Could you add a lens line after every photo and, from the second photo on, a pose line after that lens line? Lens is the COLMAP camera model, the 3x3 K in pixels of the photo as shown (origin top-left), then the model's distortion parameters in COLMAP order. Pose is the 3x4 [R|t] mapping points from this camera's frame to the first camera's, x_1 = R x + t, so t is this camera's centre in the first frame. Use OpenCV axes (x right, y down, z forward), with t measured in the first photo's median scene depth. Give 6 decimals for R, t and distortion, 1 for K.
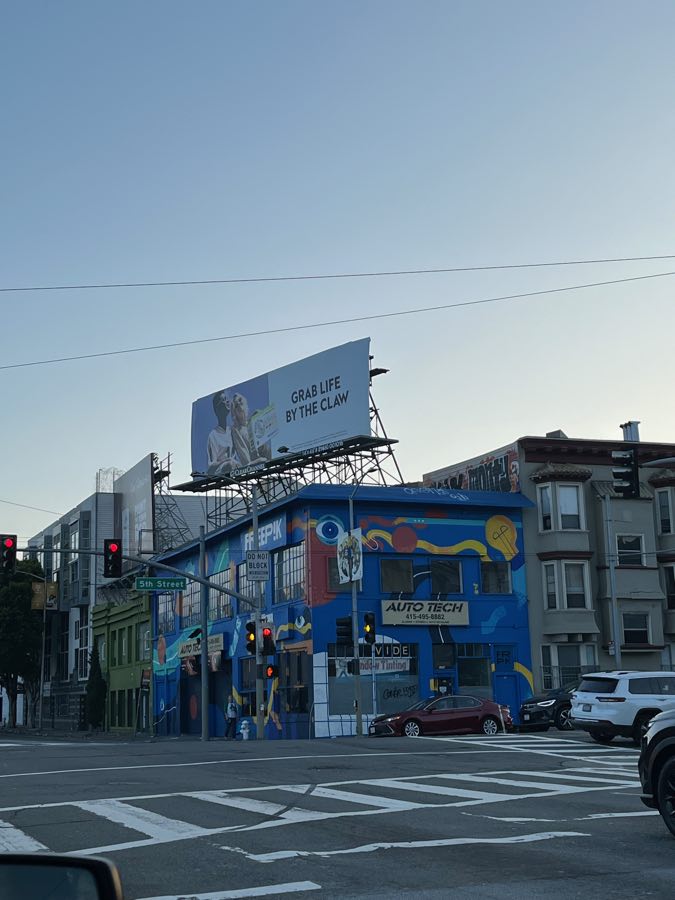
lens RADIAL K [[1288.1, 0, 319.7], [0, 1288.1, 454.1], [0, 0, 1]] dist [0.184261, -0.679644]
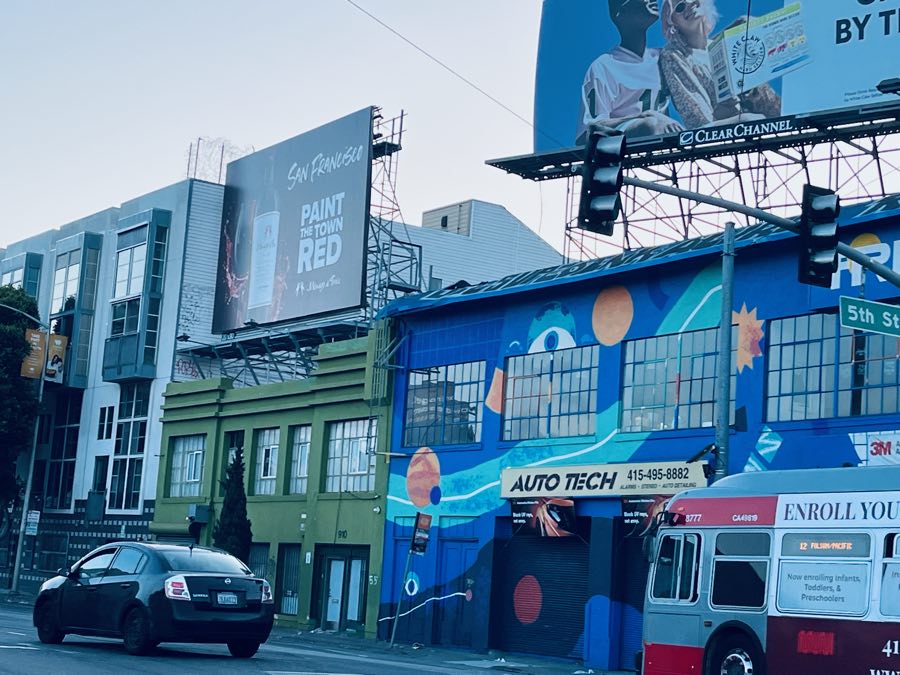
lens RADIAL K [[1649.9, 0, 450.0], [0, 1649.9, 337.5], [0, 0, 1]] dist [0.209660, -0.858609]
pose [[0.973532, 0.125579, 0.190961, -0.272306], [-0.134113, 0.990437, 0.032391, 0.083647], [-0.185067, -0.057144, 0.981063, 0.411151]]
